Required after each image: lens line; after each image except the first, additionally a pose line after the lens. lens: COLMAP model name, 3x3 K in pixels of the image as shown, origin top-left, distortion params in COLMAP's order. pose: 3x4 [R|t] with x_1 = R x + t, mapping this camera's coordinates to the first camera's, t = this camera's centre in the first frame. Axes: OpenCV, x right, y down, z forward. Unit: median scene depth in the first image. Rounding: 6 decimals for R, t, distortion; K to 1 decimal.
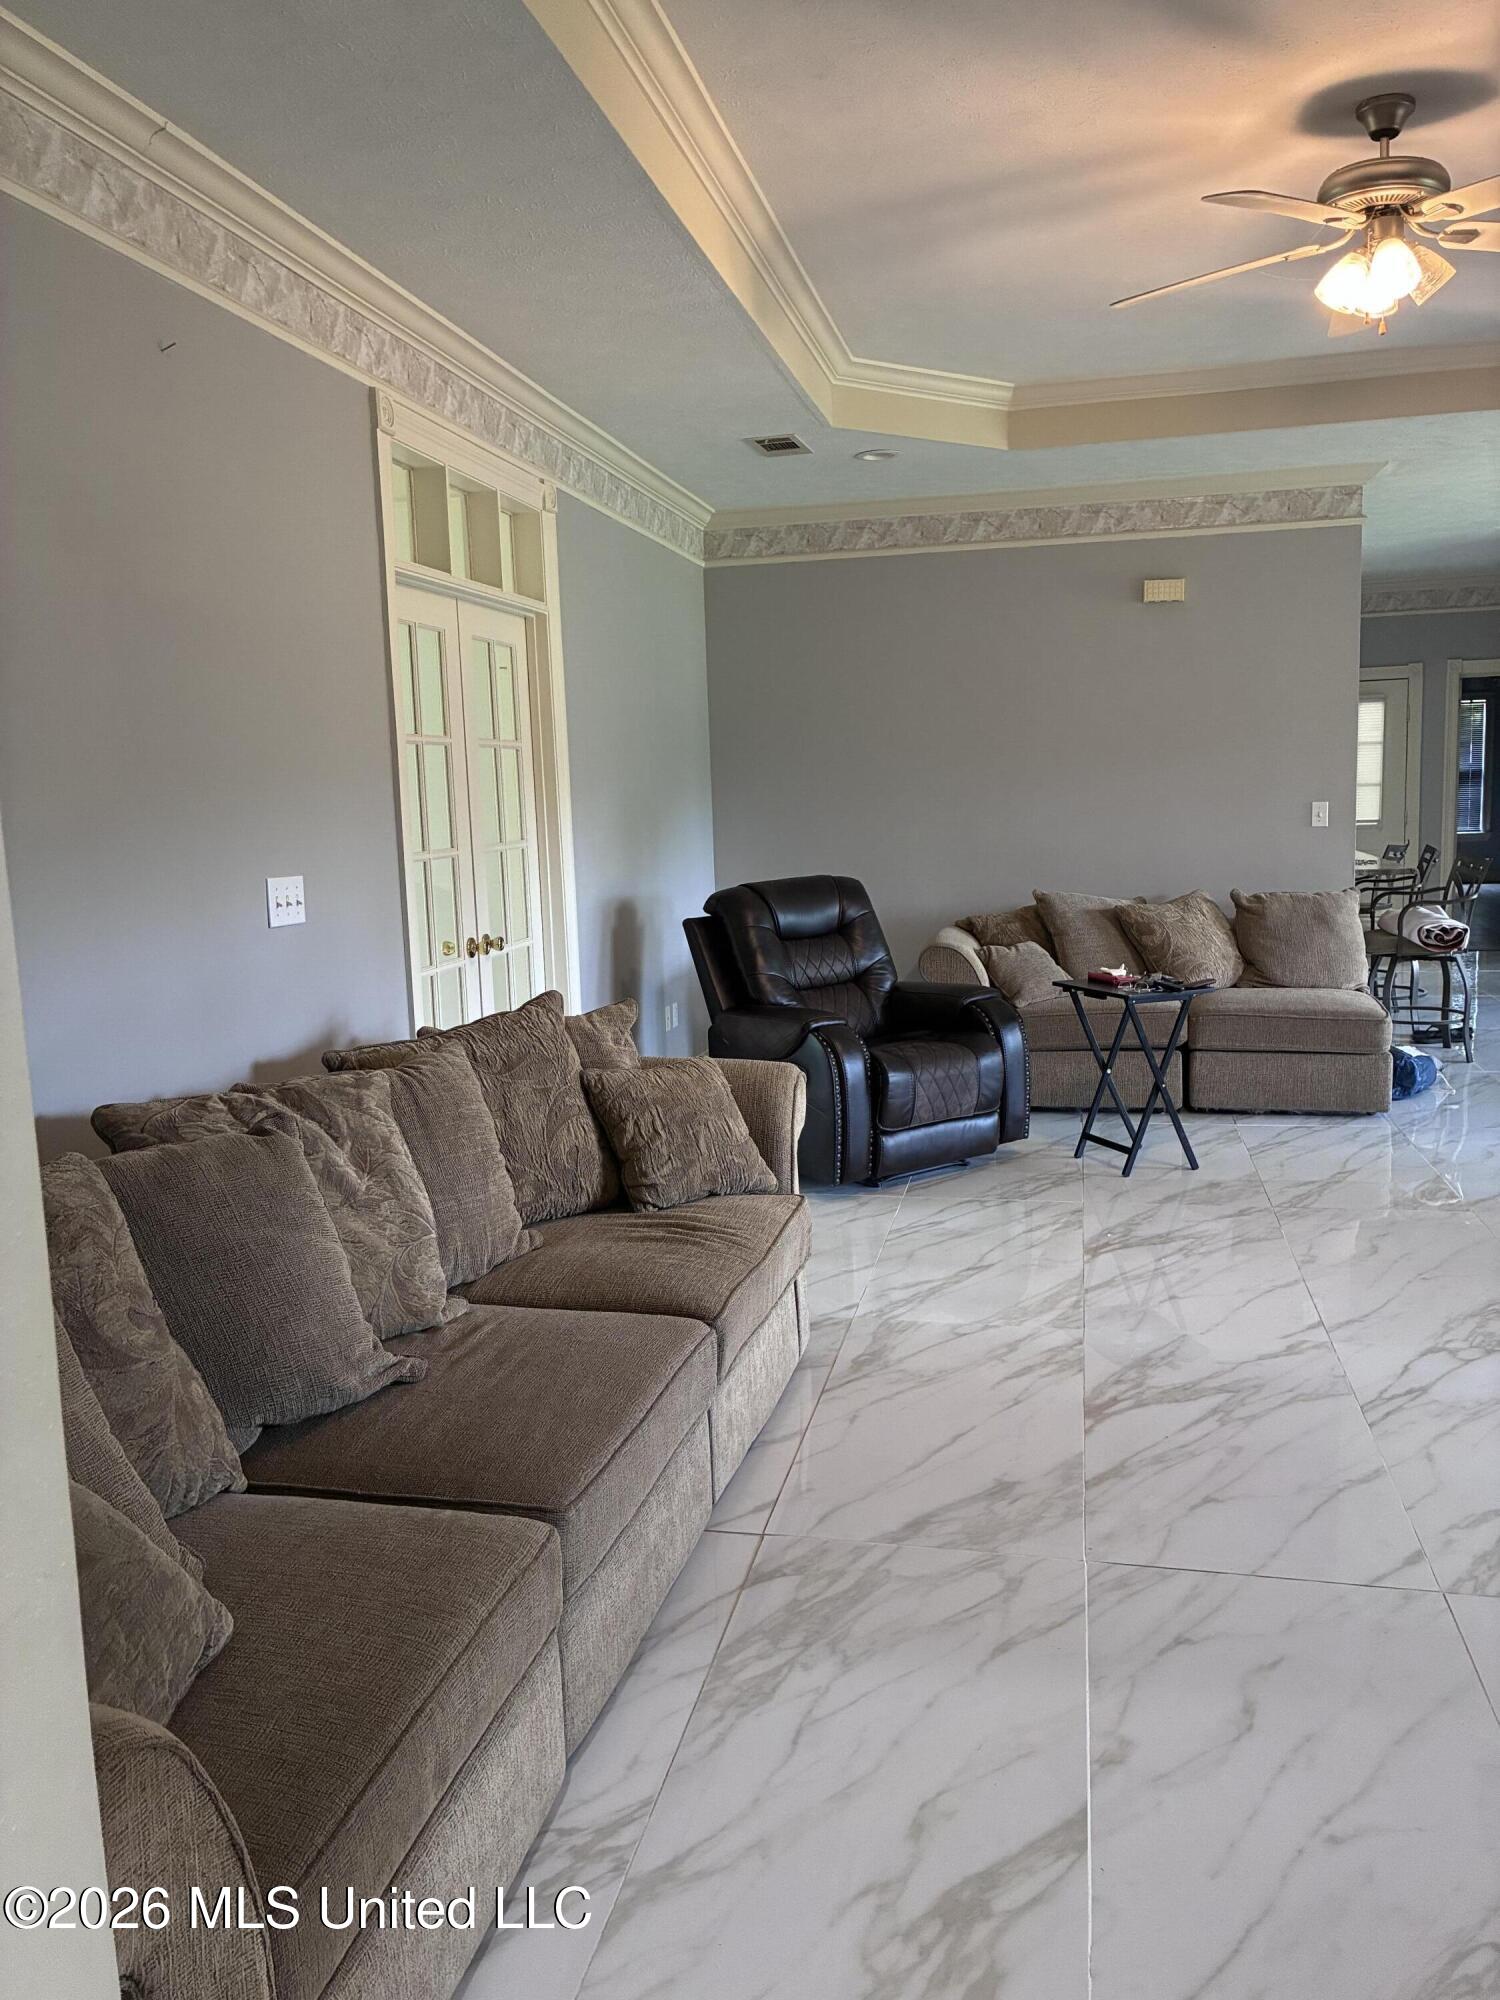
lens RADIAL K [[1505.5, 0, 757.2], [0, 1505.5, 985.2], [0, 0, 1]] dist [0.048368, -0.054896]
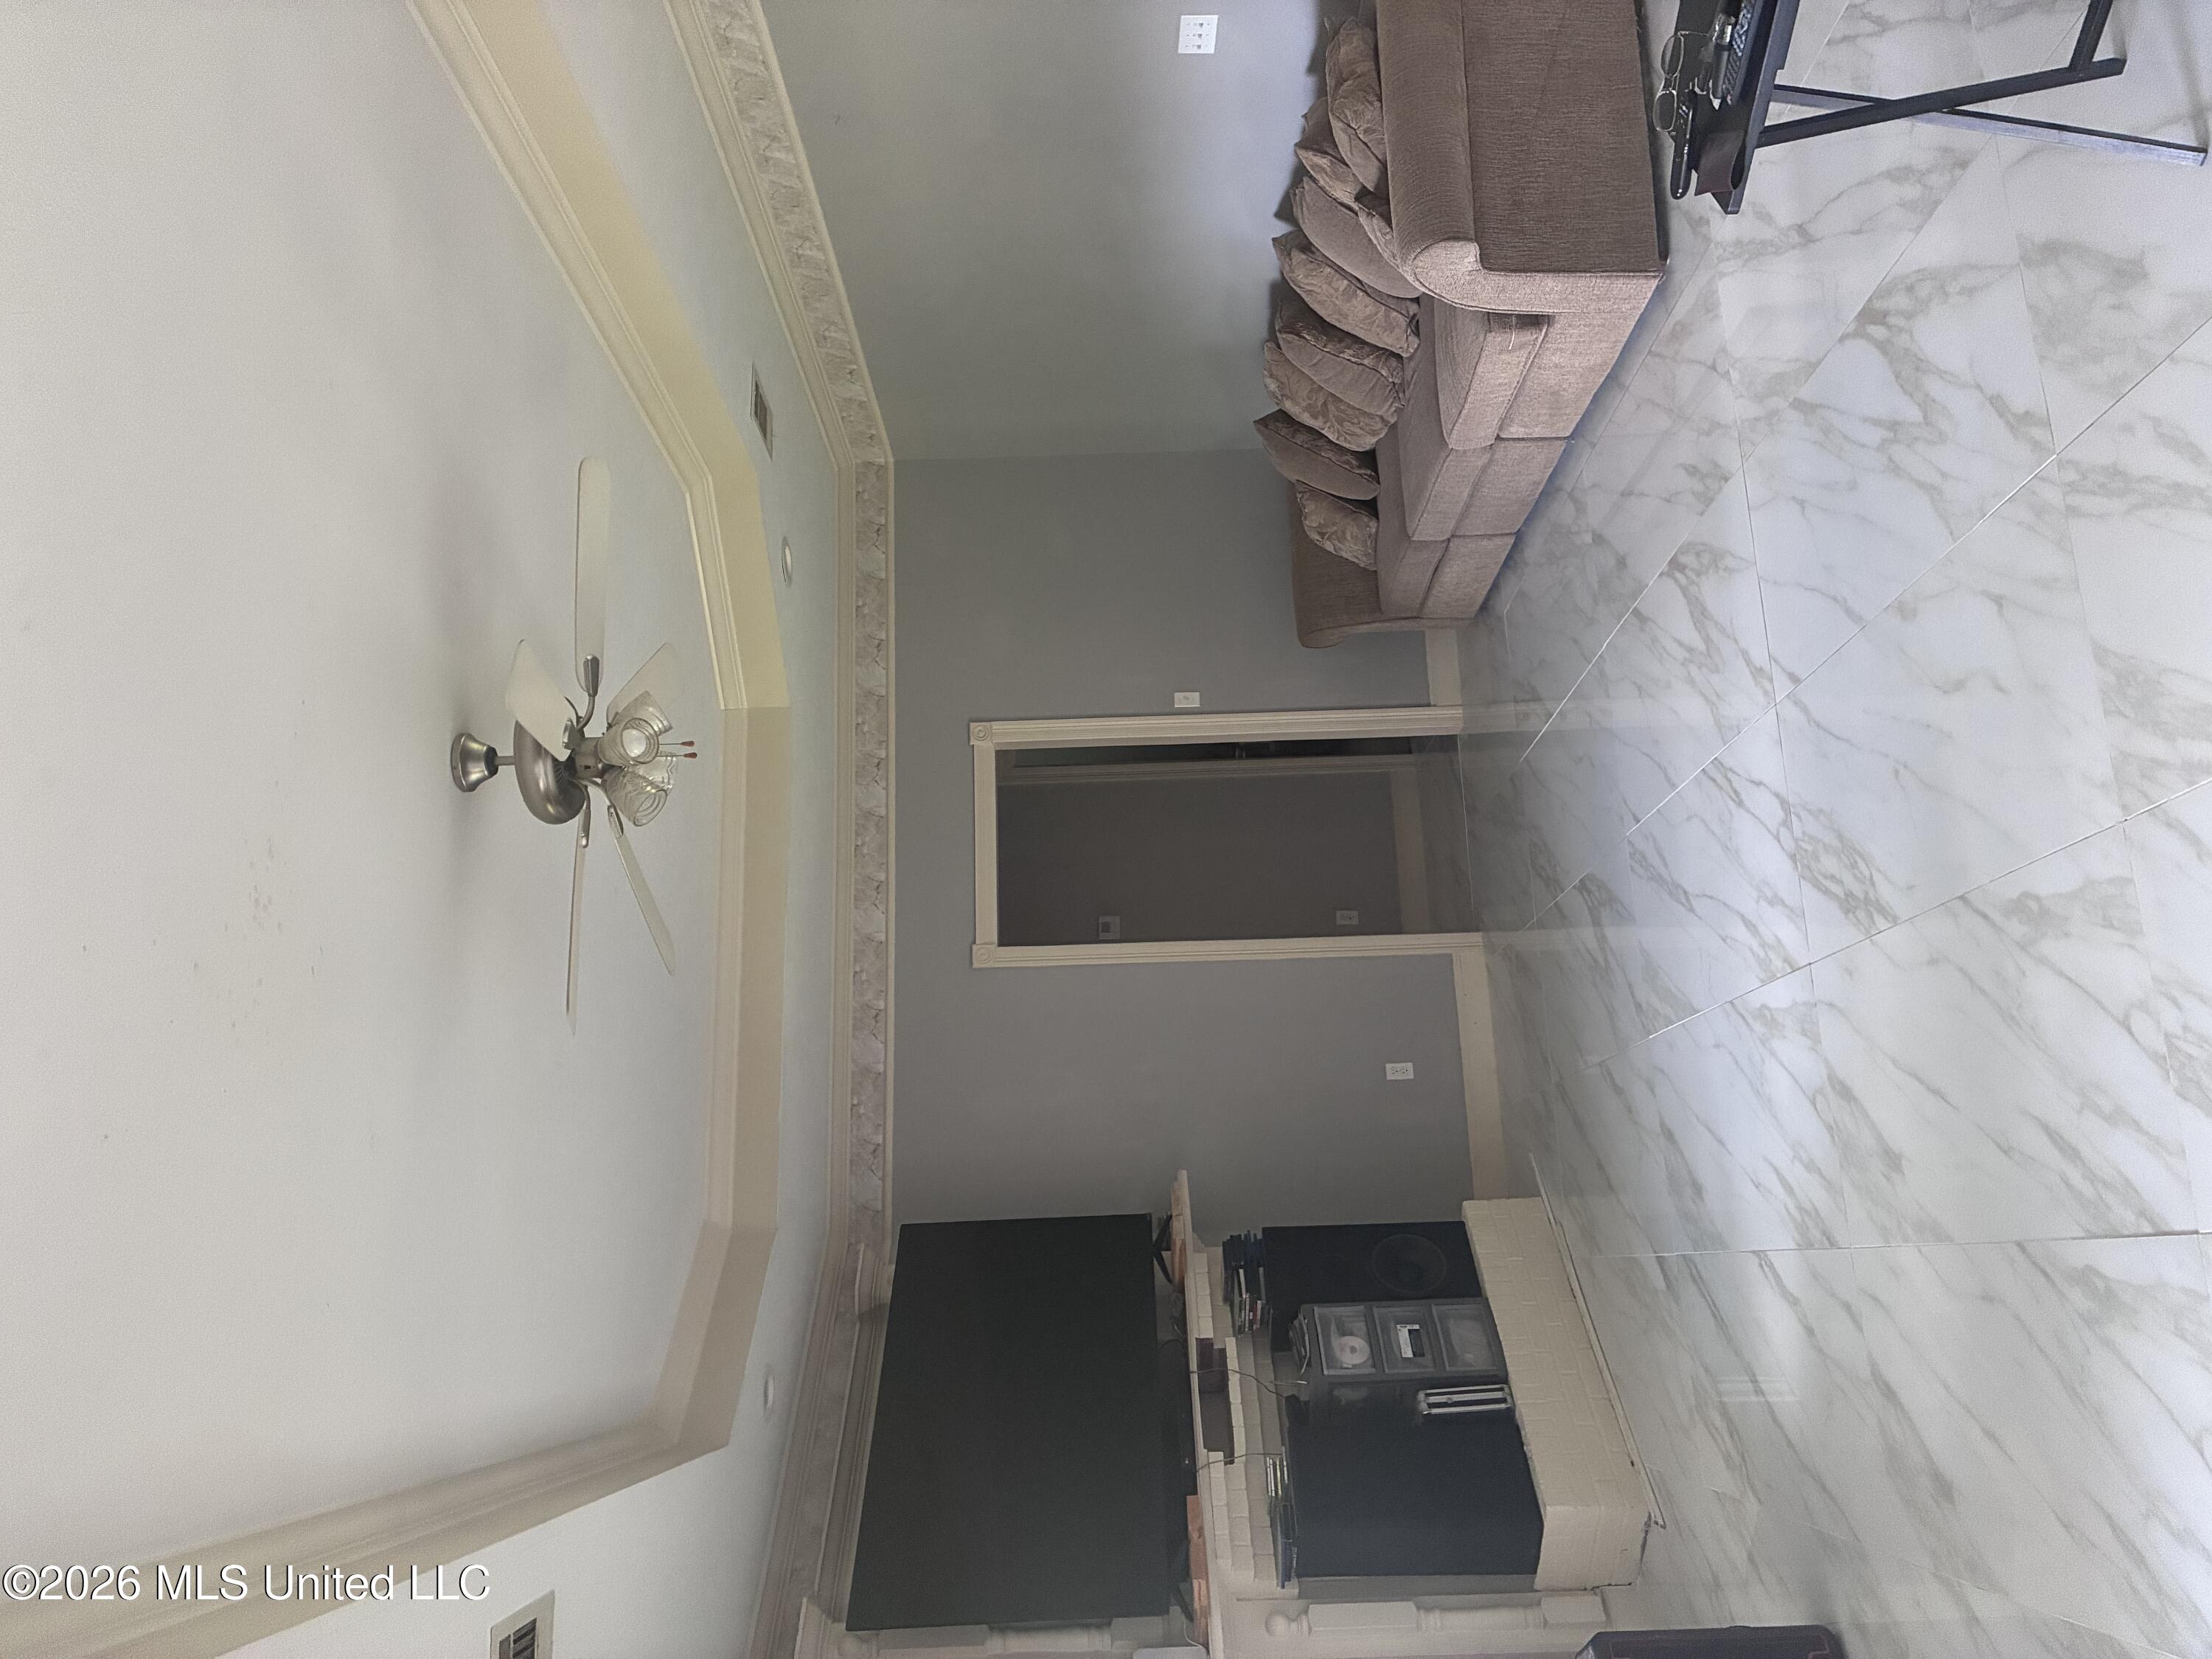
lens RADIAL K [[1665.1, 0, 1105.8], [0, 1665.1, 829.8], [0, 0, 1]] dist [0.048368, -0.054896]
pose [[0.025955, 0.889355, -0.456481, 0.939043], [0.985551, 0.053692, 0.160643, -0.339108], [0.167378, -0.454055, -0.875111, 1.865872]]
